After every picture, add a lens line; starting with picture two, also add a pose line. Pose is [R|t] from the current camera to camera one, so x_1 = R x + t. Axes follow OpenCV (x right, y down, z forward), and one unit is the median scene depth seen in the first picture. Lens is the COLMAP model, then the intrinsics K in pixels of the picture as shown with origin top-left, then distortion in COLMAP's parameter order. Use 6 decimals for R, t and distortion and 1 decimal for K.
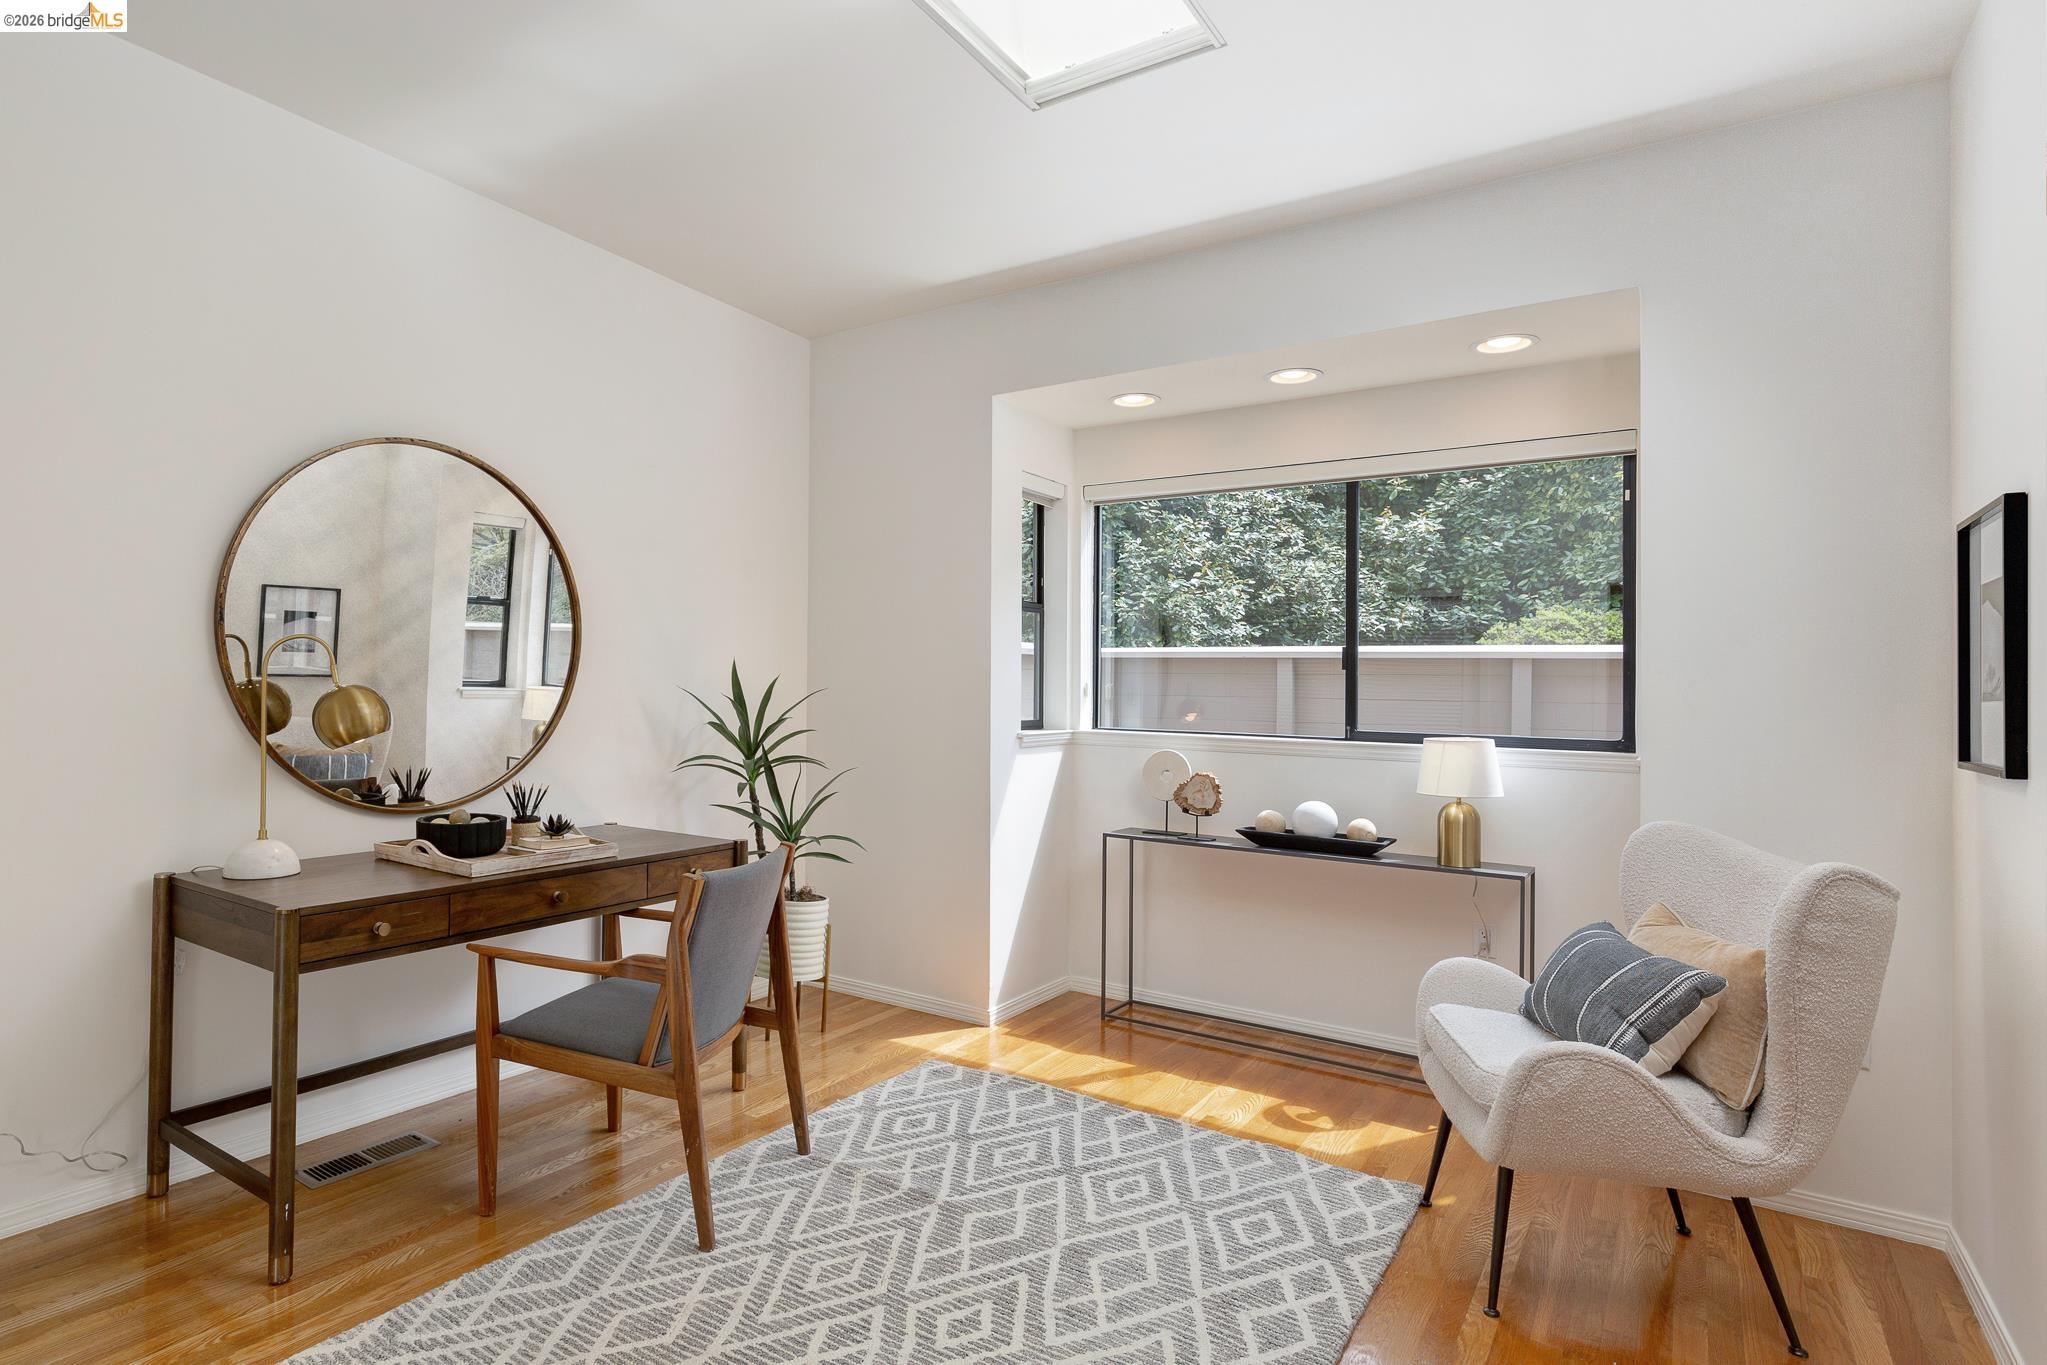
lens RADIAL K [[1063.9, 0, 1023.5], [0, 1063.9, 682.5], [0, 0, 1]] dist [0.000254, 0.000126]
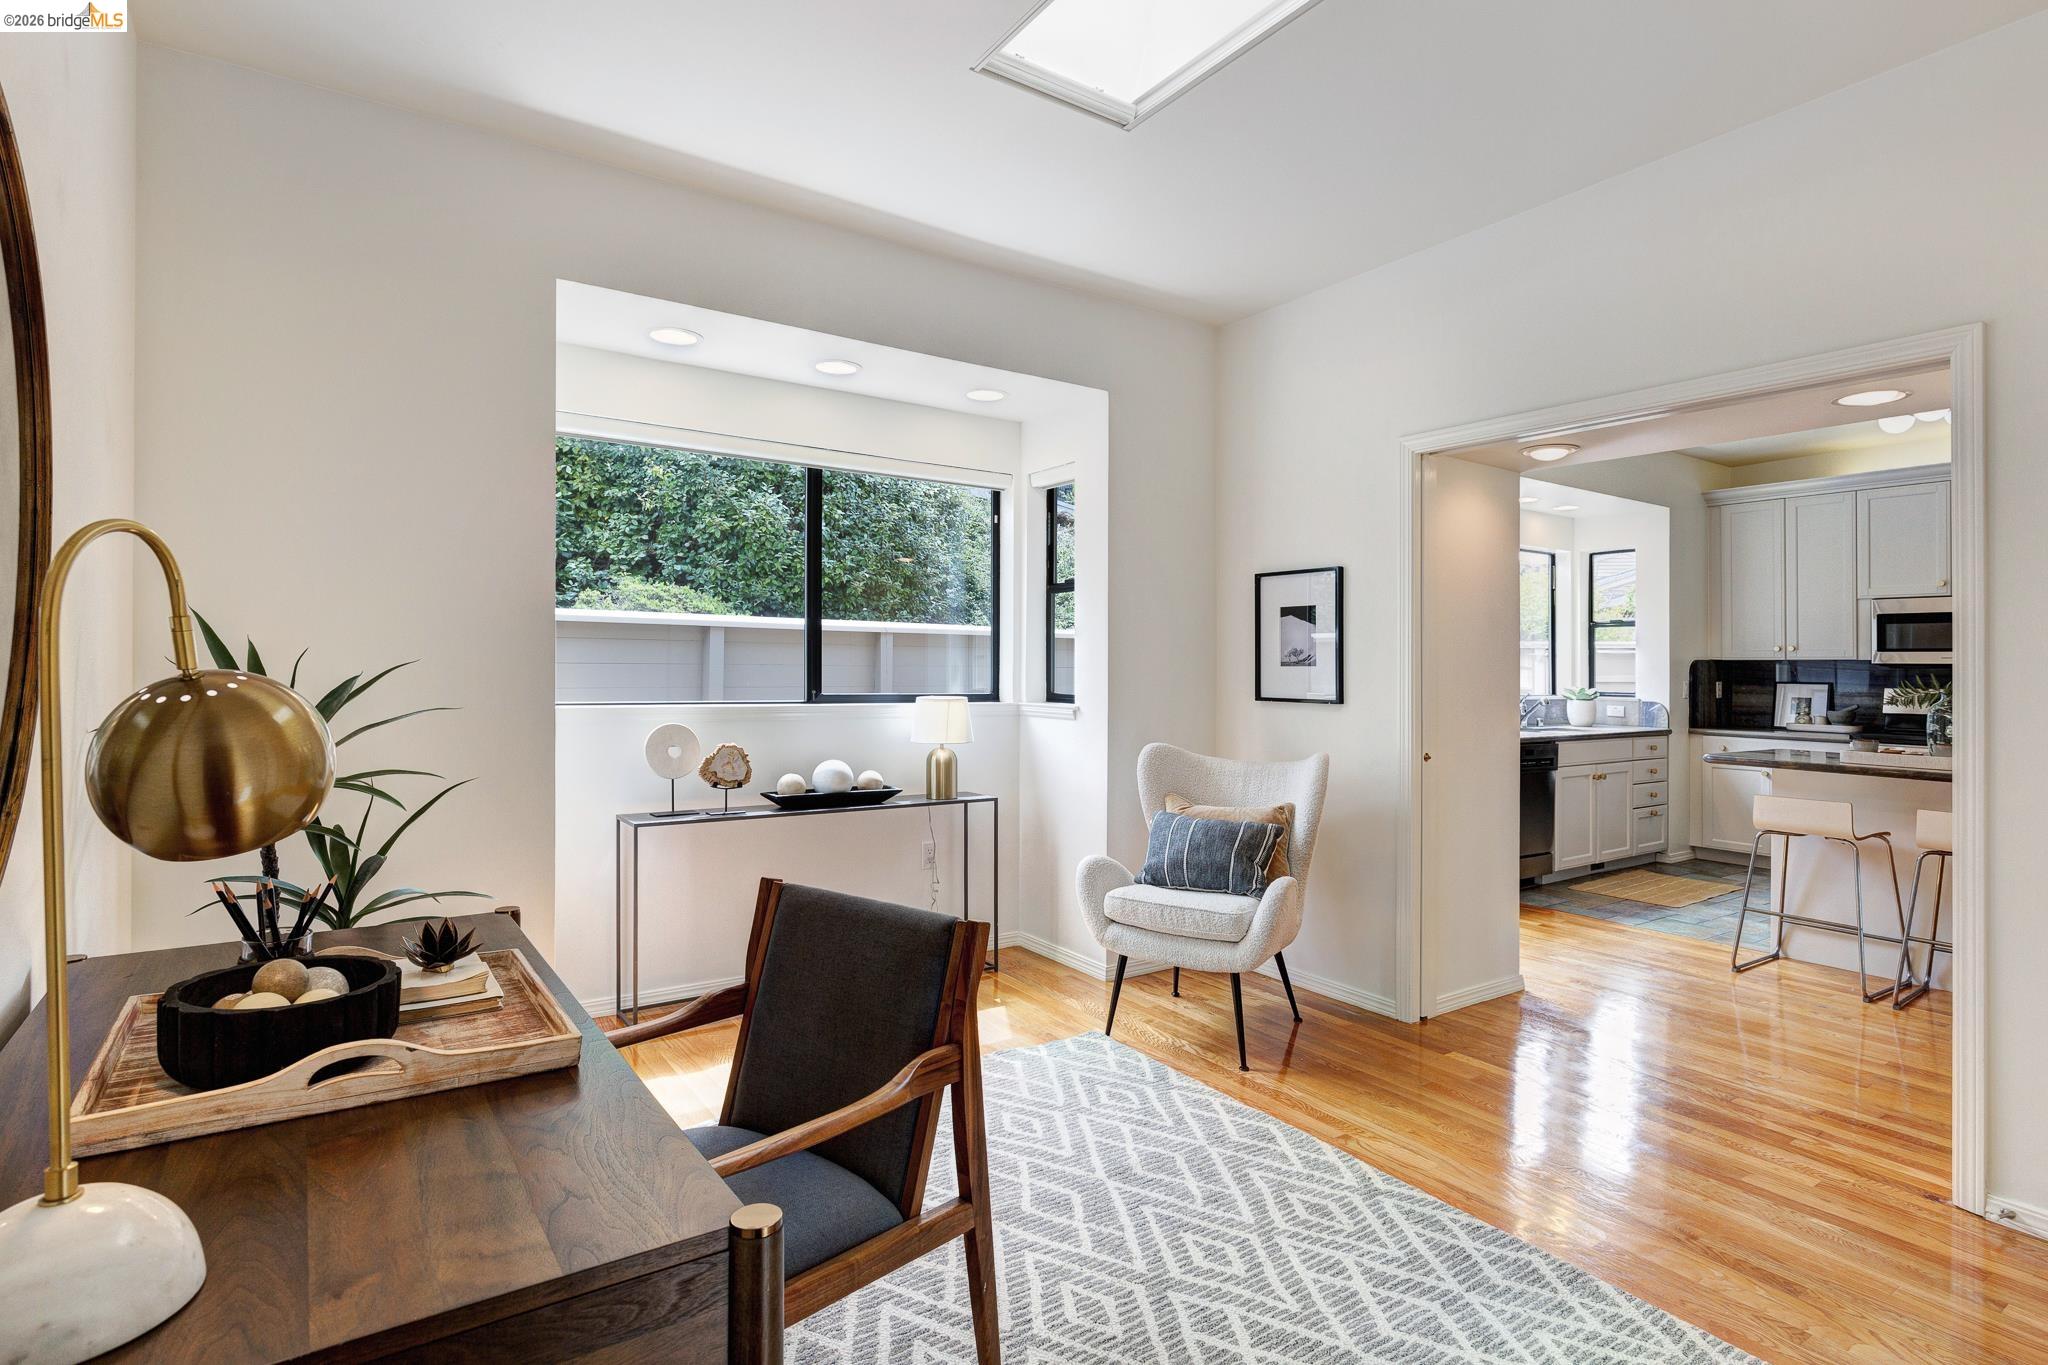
lens RADIAL K [[965.1, 0, 1018.7], [0, 965.1, 656.7], [0, 0, 1]] dist [-0.000537, -0.000039]
pose [[0.413872, -0.004339, 0.910325, -0.565551], [-0.012646, 0.999865, 0.010515, -0.007961], [-0.910247, -0.015864, 0.413762, 0.429071]]
